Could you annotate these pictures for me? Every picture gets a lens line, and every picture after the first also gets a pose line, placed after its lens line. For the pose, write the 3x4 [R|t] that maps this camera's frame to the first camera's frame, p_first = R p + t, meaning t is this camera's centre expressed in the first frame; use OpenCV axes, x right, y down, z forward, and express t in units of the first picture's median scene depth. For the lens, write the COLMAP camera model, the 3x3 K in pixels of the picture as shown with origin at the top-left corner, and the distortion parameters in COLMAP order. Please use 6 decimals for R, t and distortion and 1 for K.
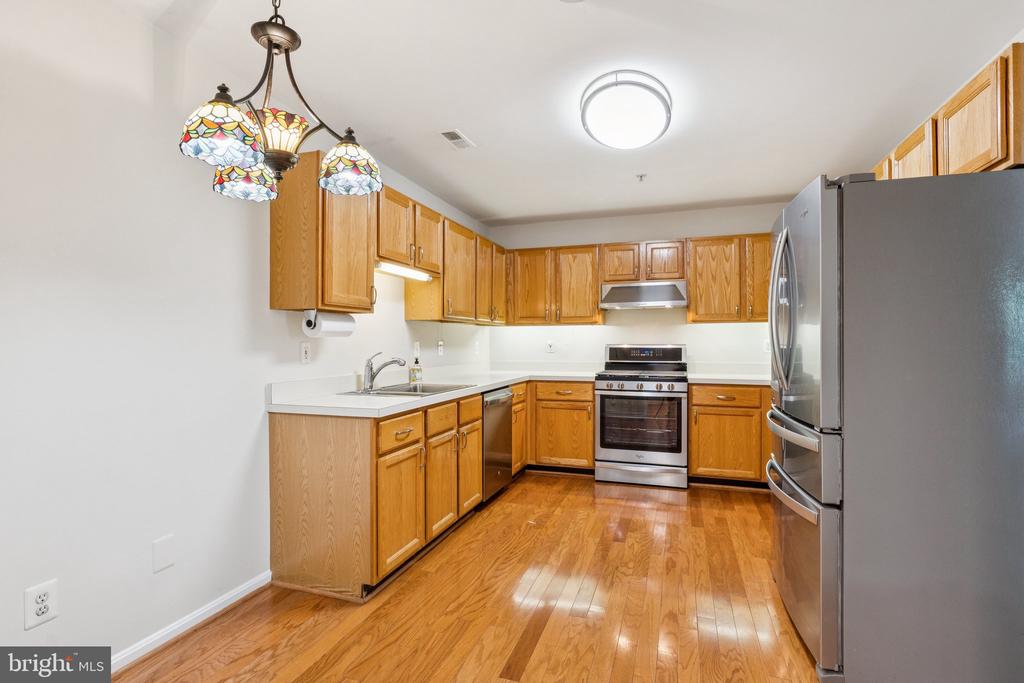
lens RADIAL K [[500.9, 0, 512.0], [0, 500.9, 341.5], [0, 0, 1]] dist [-0.003890, -0.000777]
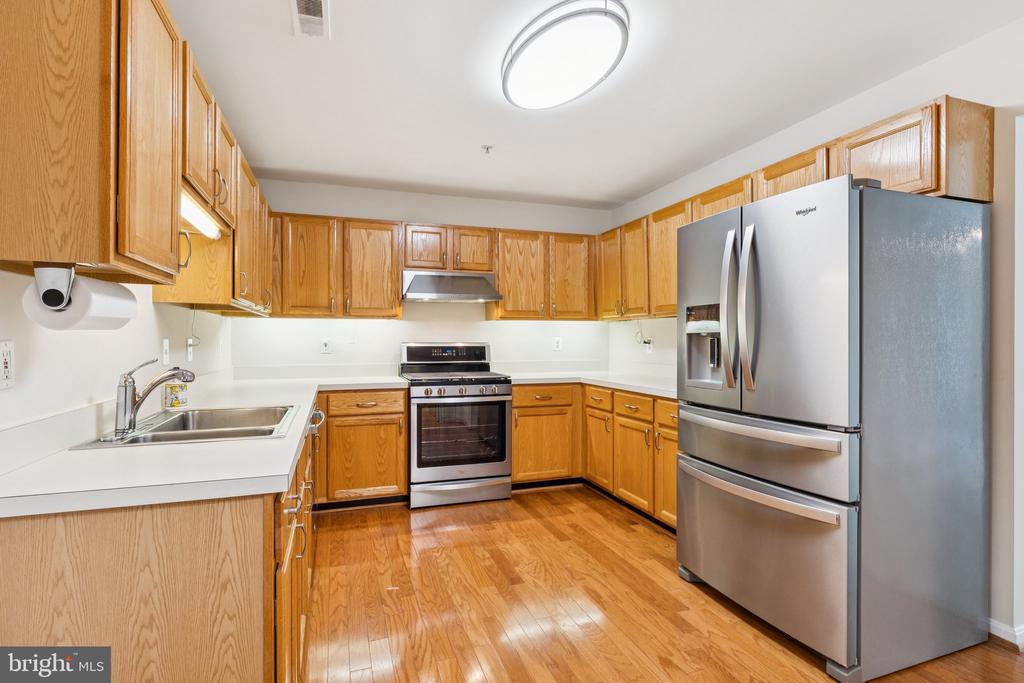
lens RADIAL K [[507.7, 0, 512.0], [0, 507.7, 341.5], [0, 0, 1]] dist [-0.003451, 0.000253]
pose [[0.791785, -0.001389, 0.610798, -0.220346], [-0.002254, 0.999984, 0.005197, -0.001090], [-0.610795, -0.005491, 0.791770, 0.253851]]
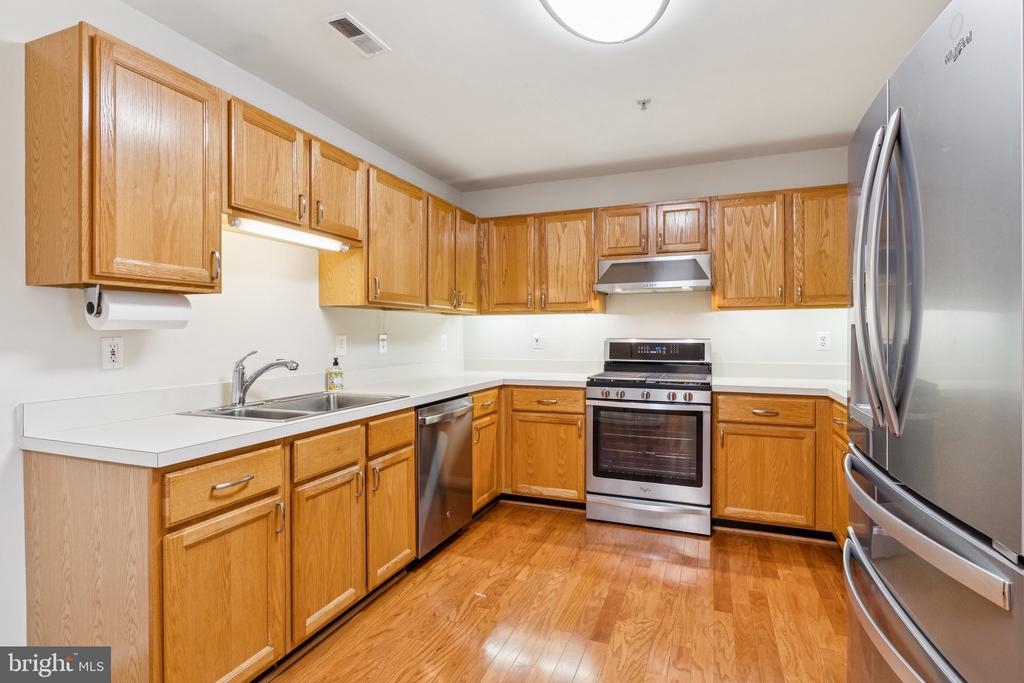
lens RADIAL K [[510.2, 0, 508.0], [0, 510.2, 336.3], [0, 0, 1]] dist [-0.003705, 0.000210]
pose [[0.998424, -0.000390, -0.056127, 0.095838], [0.000682, 0.999986, 0.005187, -0.002006], [0.056125, -0.005217, 0.998410, 0.239407]]
